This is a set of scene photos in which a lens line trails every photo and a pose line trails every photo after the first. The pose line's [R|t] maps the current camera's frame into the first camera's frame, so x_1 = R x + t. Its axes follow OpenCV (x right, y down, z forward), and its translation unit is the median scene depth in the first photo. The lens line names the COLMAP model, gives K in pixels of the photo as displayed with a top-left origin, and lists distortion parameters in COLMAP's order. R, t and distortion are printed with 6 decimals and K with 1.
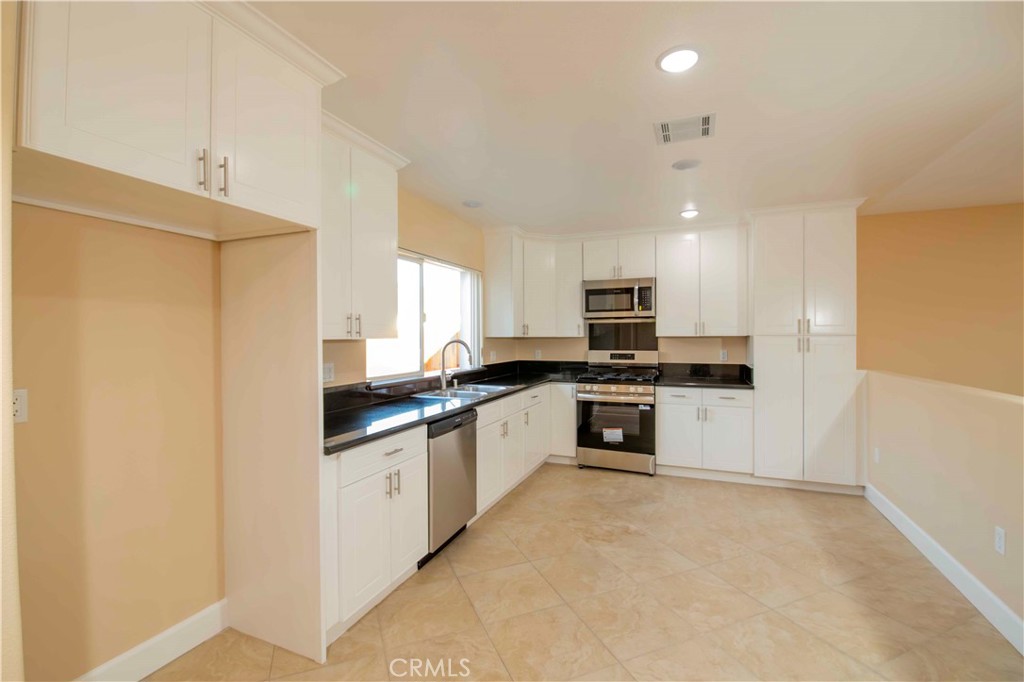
lens RADIAL K [[452.7, 0, 496.1], [0, 452.7, 345.7], [0, 0, 1]] dist [-0.016450, -0.000480]
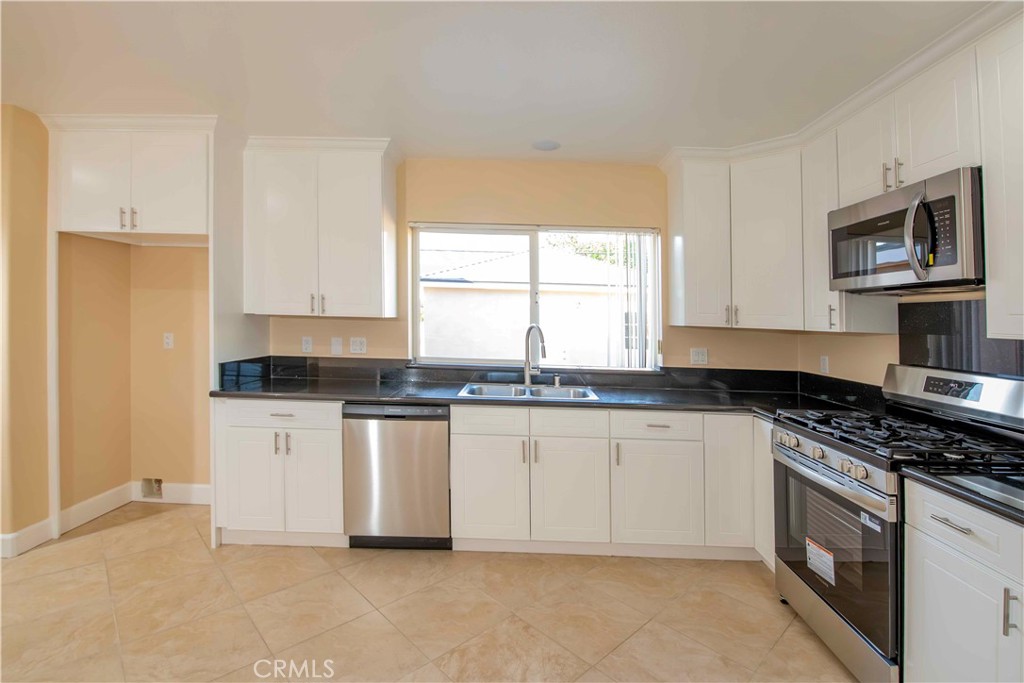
lens RADIAL K [[460.2, 0, 507.5], [0, 460.2, 327.6], [0, 0, 1]] dist [-0.000194, -0.011778]
pose [[0.385349, 0.031990, -0.922216, 0.550970], [-0.051263, 0.998598, 0.013219, -0.014272], [0.921346, 0.042182, 0.386448, 0.561458]]
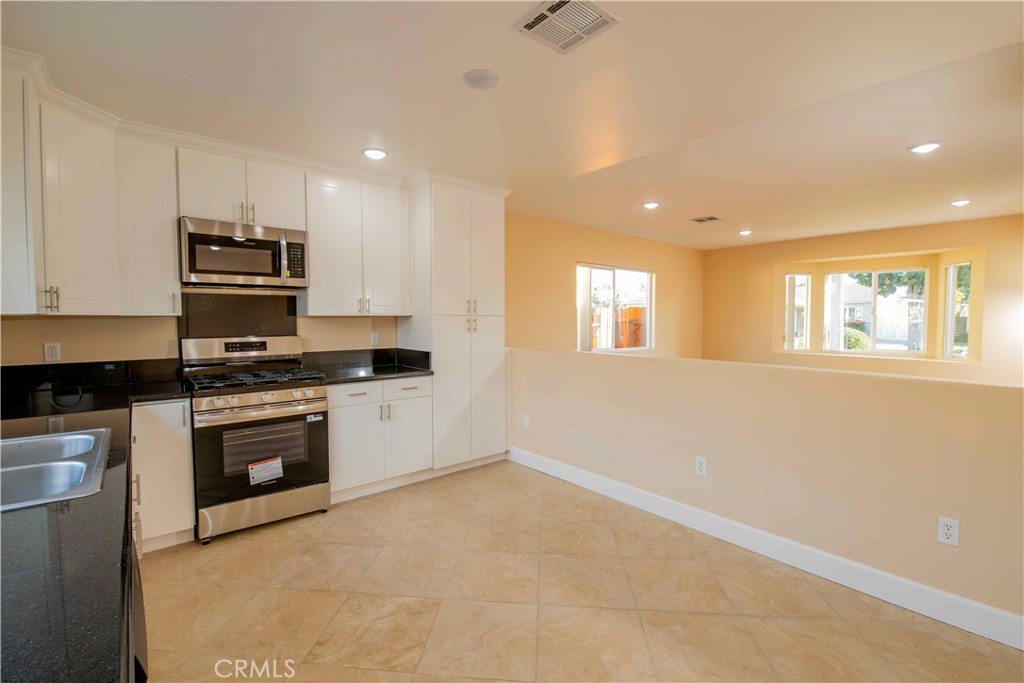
lens RADIAL K [[454.7, 0, 512.0], [0, 454.7, 341.5], [0, 0, 1]] dist [-0.001139, -0.000404]
pose [[0.431329, -0.043619, 0.901140, -0.164769], [0.015042, 0.999039, 0.041157, -0.005077], [-0.902069, -0.004198, 0.431570, 0.424636]]
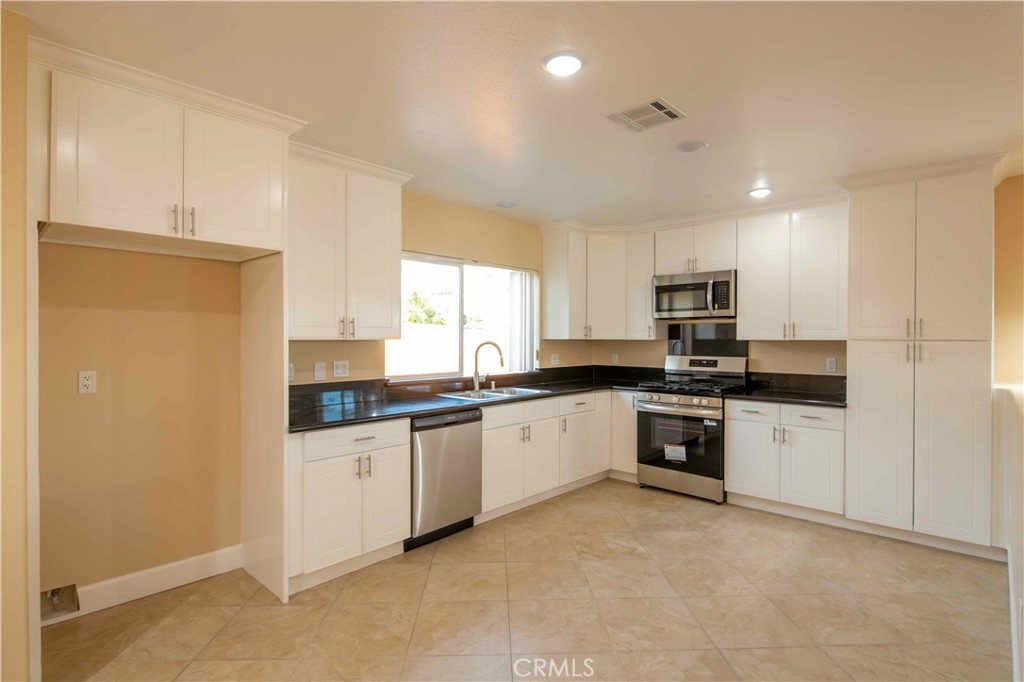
lens RADIAL K [[516.3, 0, 494.9], [0, 516.3, 349.3], [0, 0, 1]] dist [-0.001497, -0.000803]
pose [[0.937578, 0.015069, -0.347450, 0.282636], [-0.014672, 0.999885, 0.003775, -0.000428], [0.347467, 0.001559, 0.937691, -0.057953]]
